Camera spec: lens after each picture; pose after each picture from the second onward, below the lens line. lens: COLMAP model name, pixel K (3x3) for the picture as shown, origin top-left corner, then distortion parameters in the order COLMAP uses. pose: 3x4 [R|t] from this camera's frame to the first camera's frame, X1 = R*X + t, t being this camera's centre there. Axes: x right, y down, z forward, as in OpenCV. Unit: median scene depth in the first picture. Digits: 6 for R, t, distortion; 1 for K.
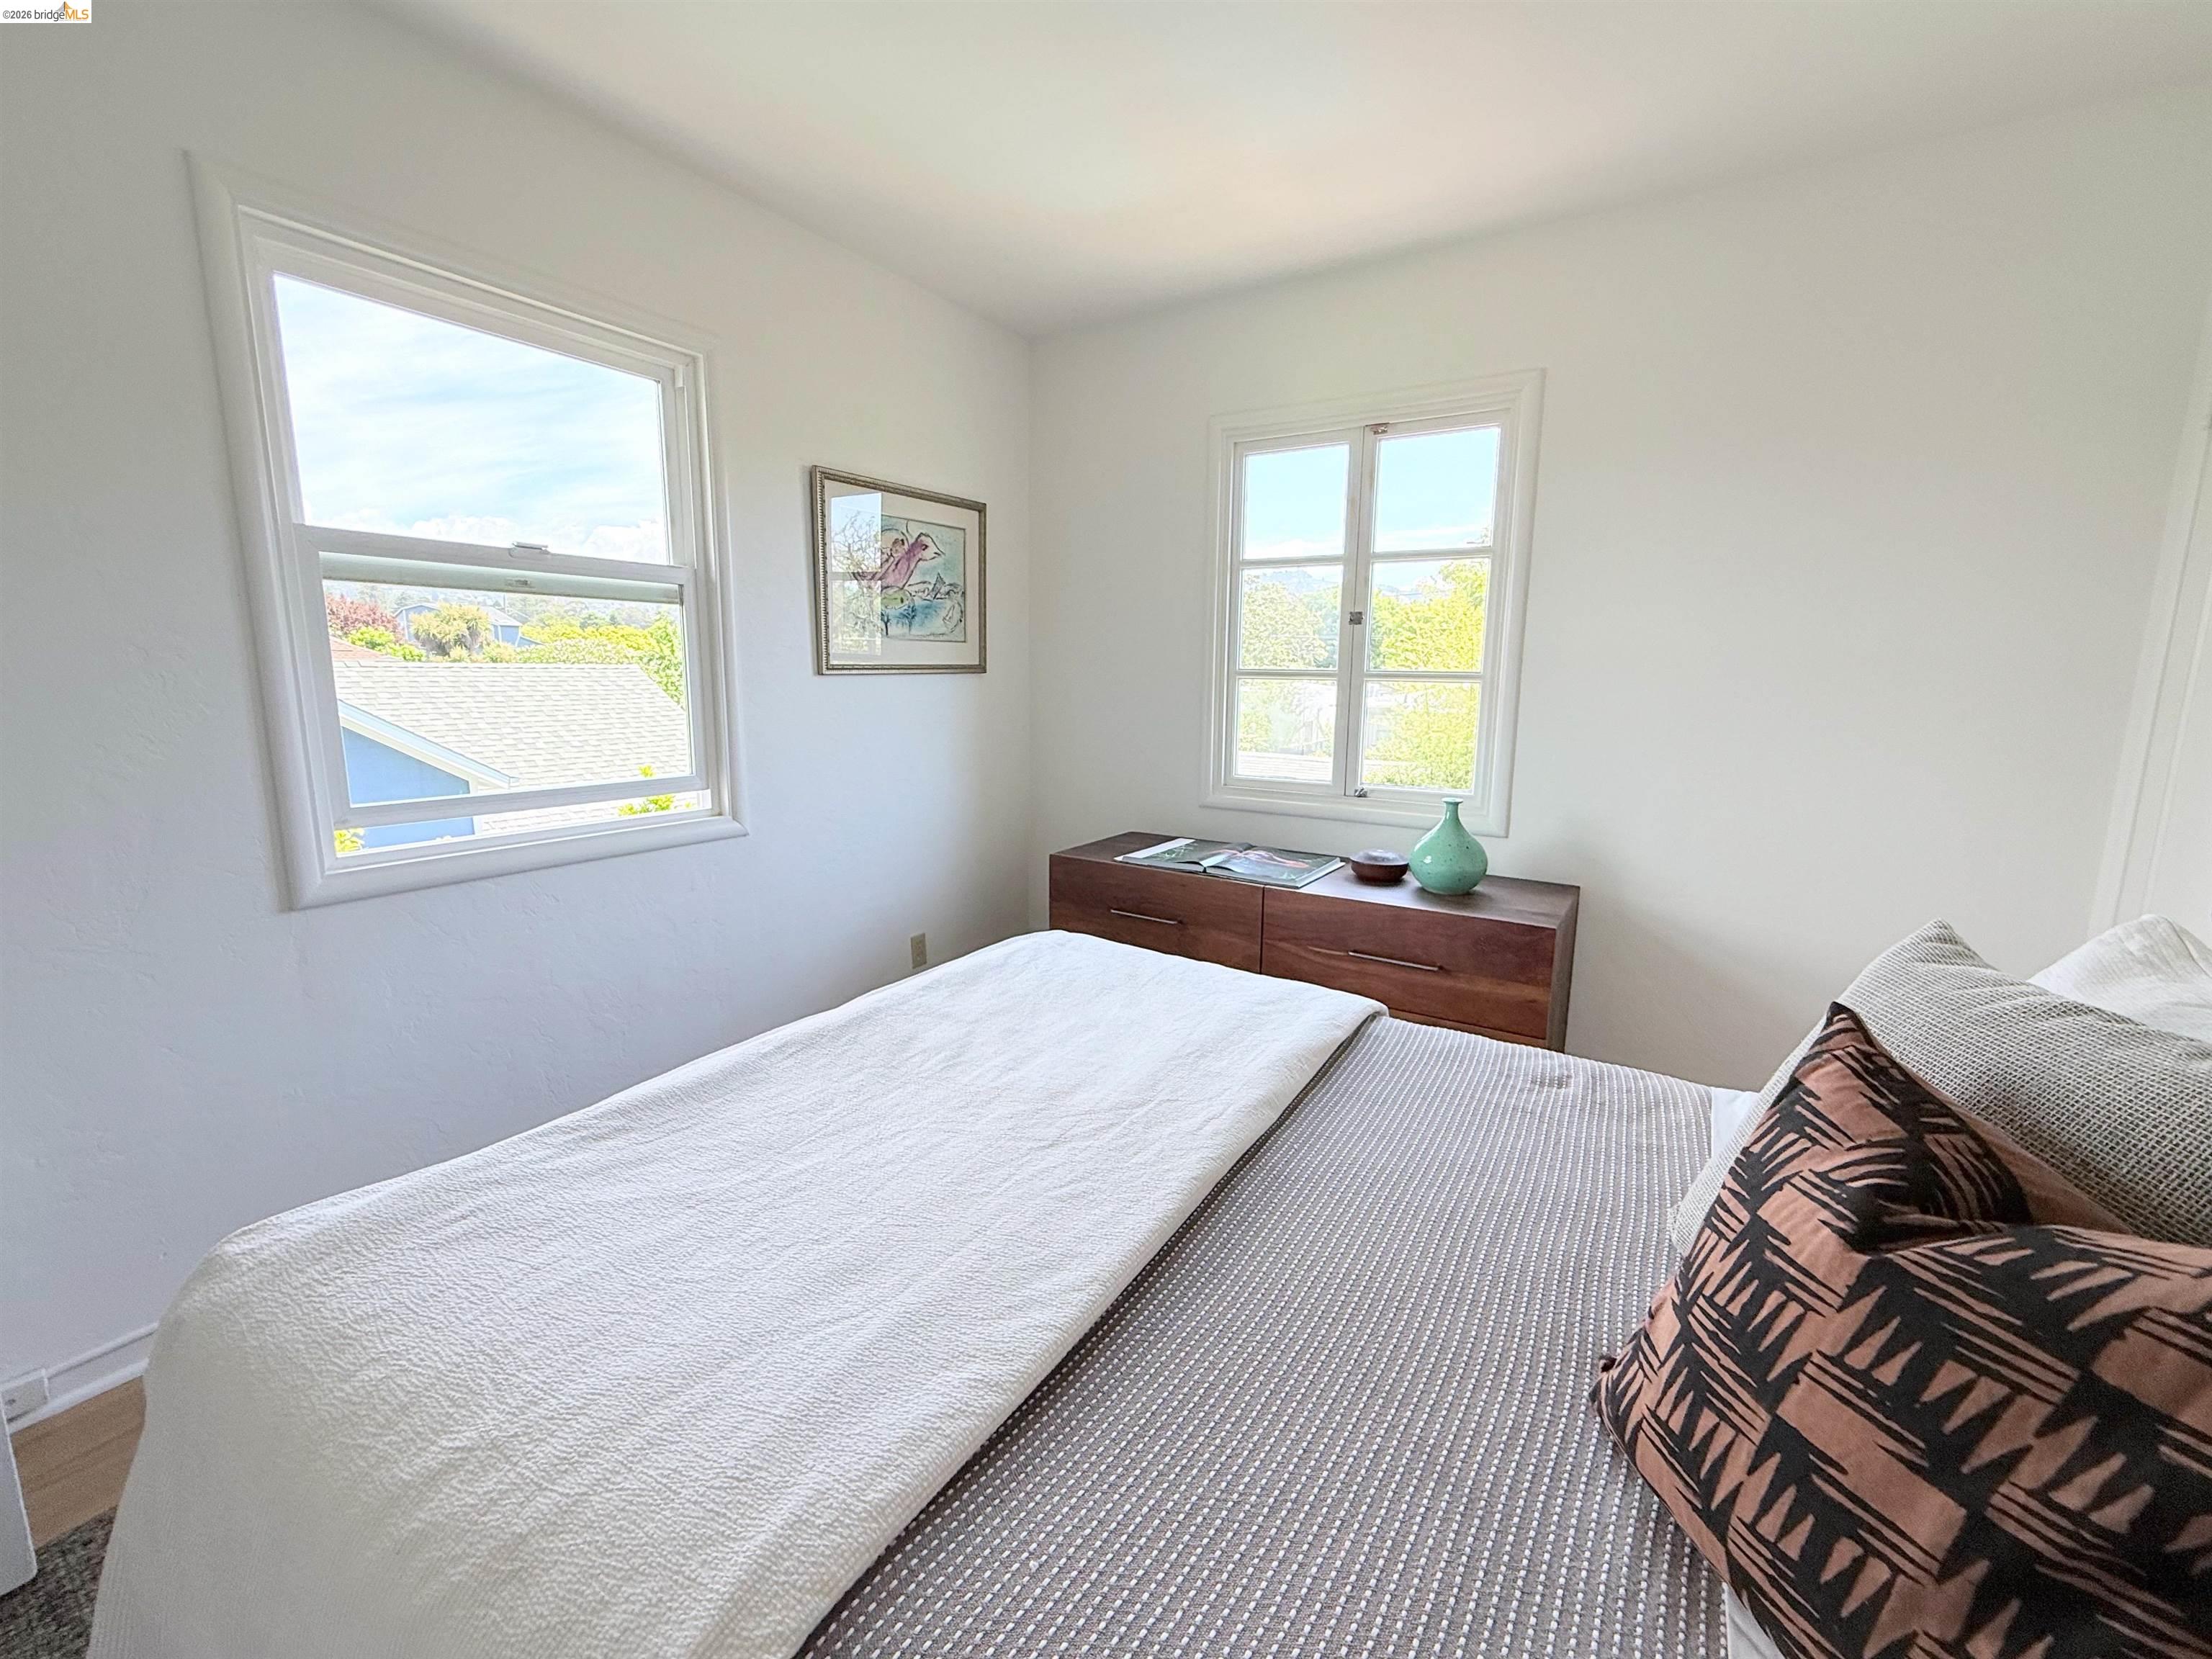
lens RADIAL K [[923.6, 0, 1102.5], [0, 923.6, 821.0], [0, 0, 1]] dist [0.000175, 0.000419]
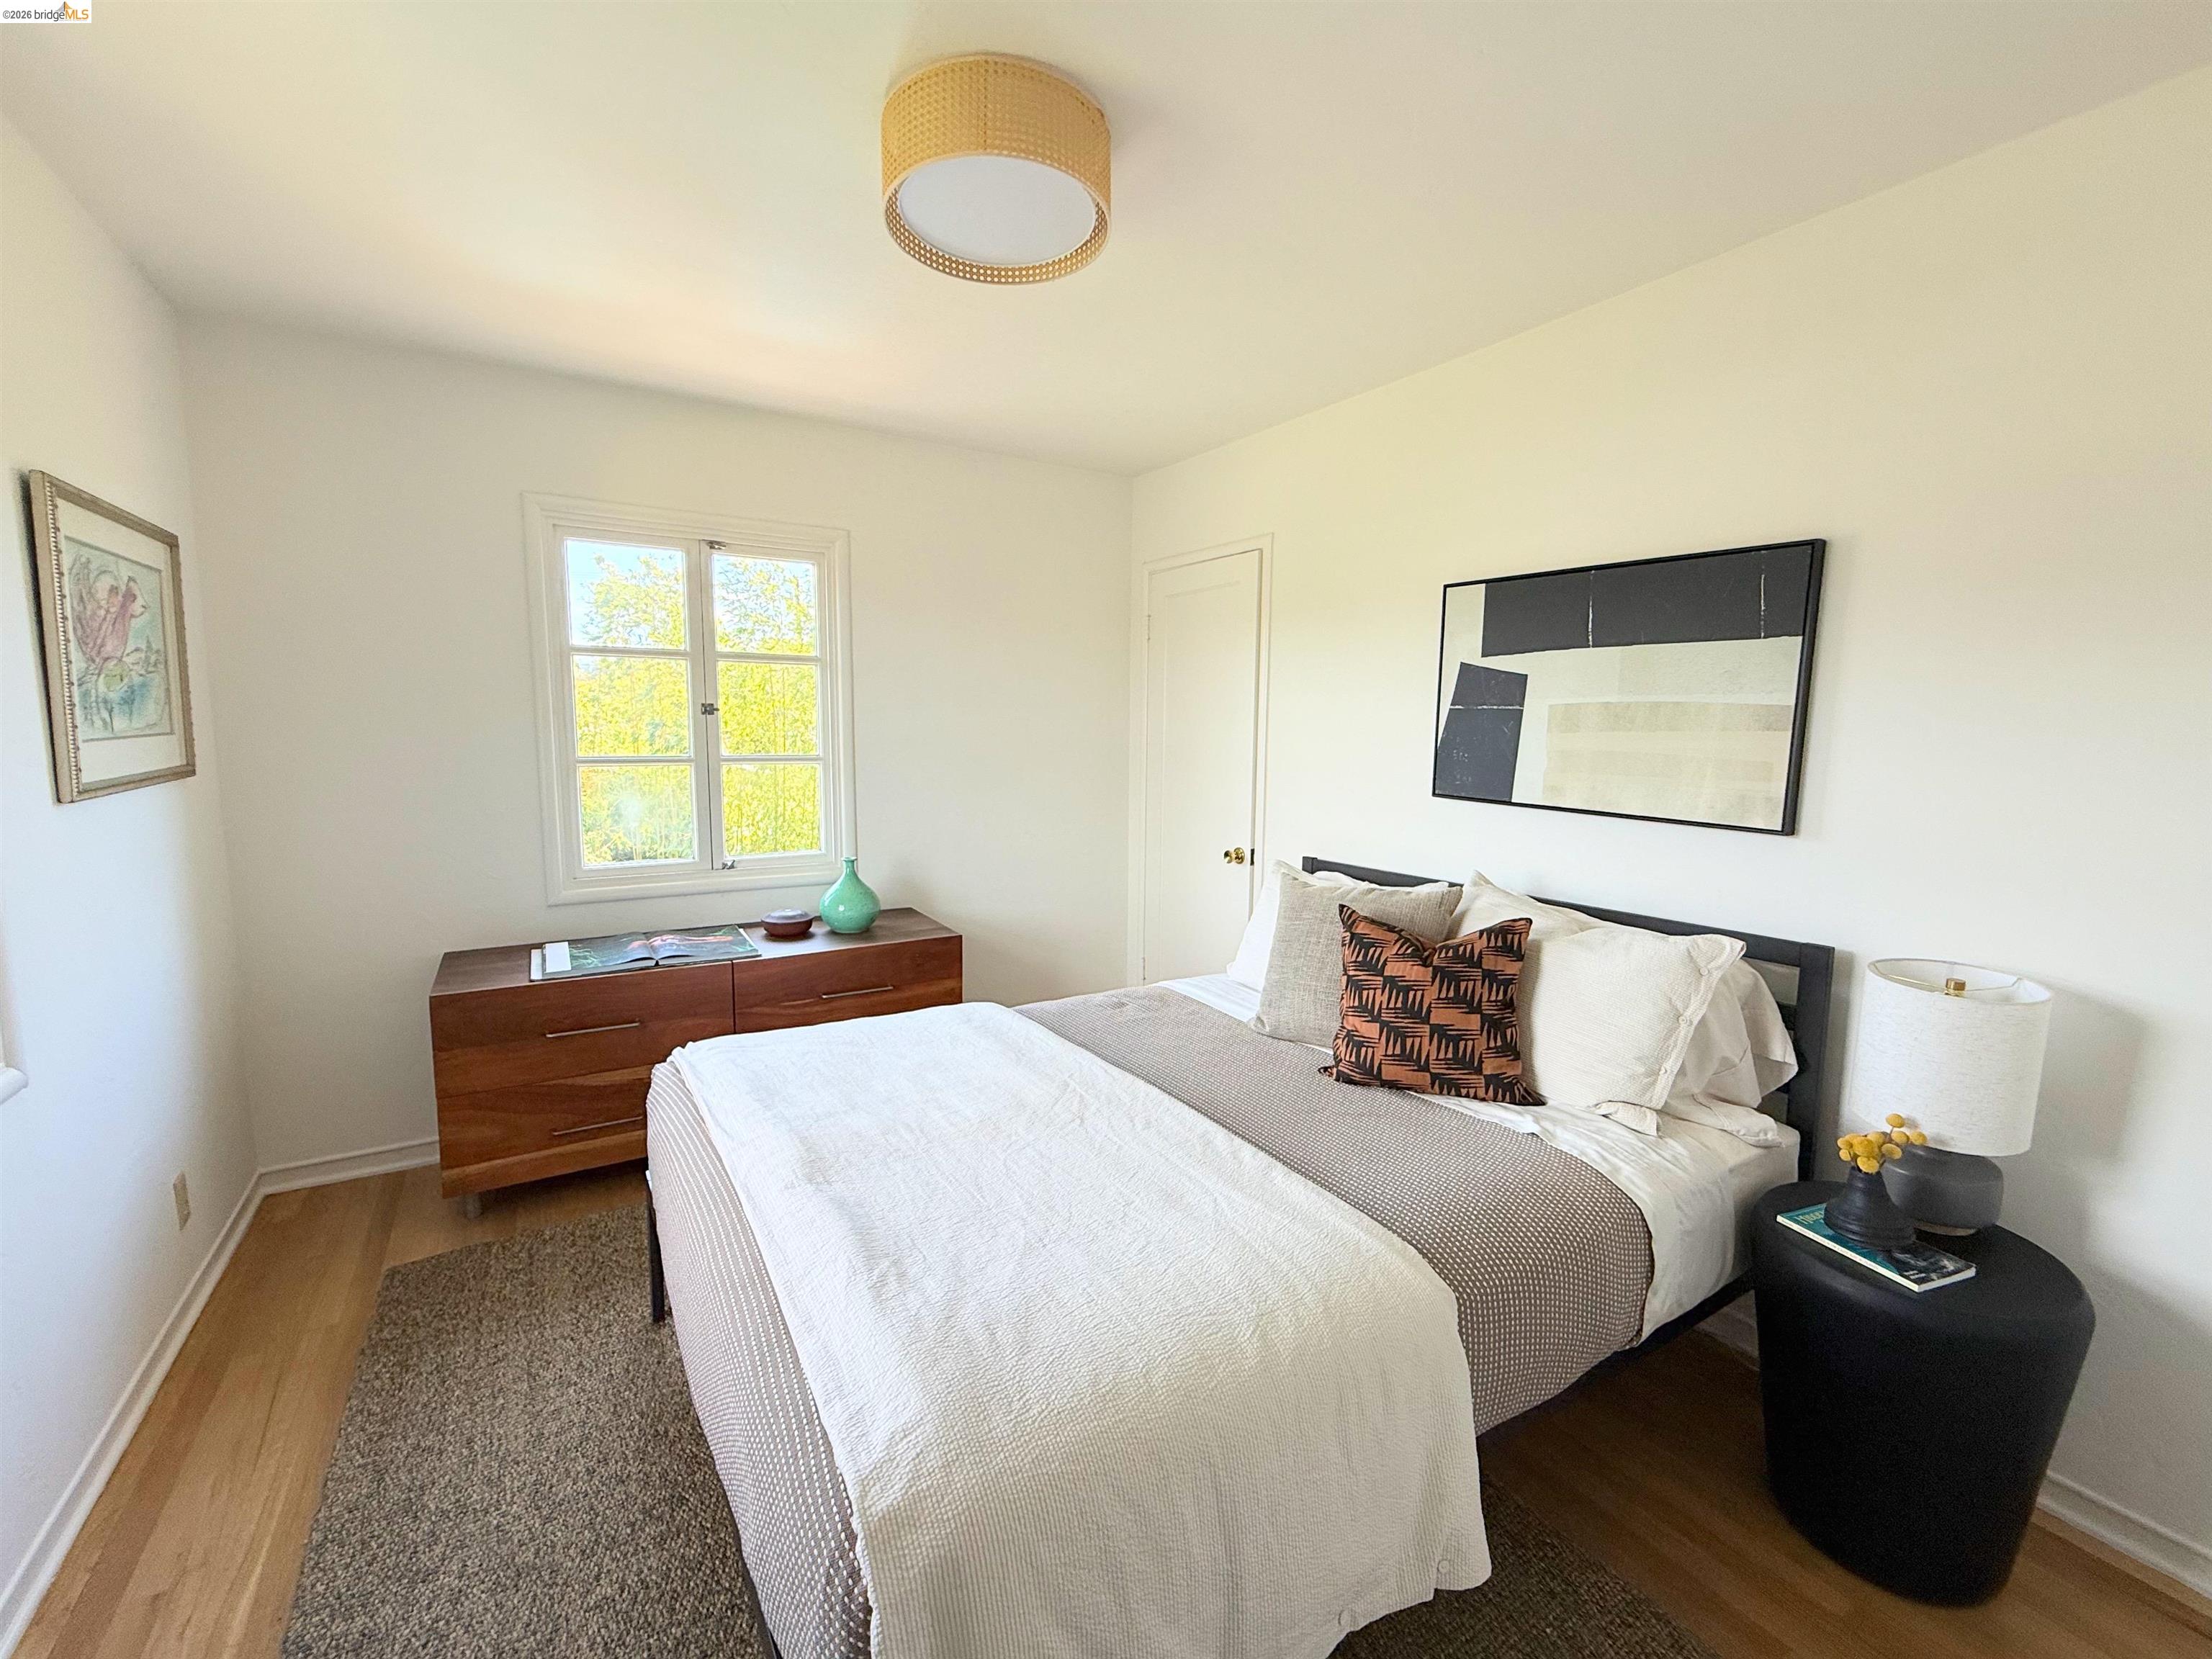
lens RADIAL K [[923.6, 0, 1102.5], [0, 923.6, 821.0], [0, 0, 1]] dist [0.000175, 0.000419]
pose [[0.439203, -0.105205, 0.892207, -0.557383], [0.141190, 0.988862, 0.047099, -0.078777], [-0.887224, 0.105284, 0.449165, 0.110436]]
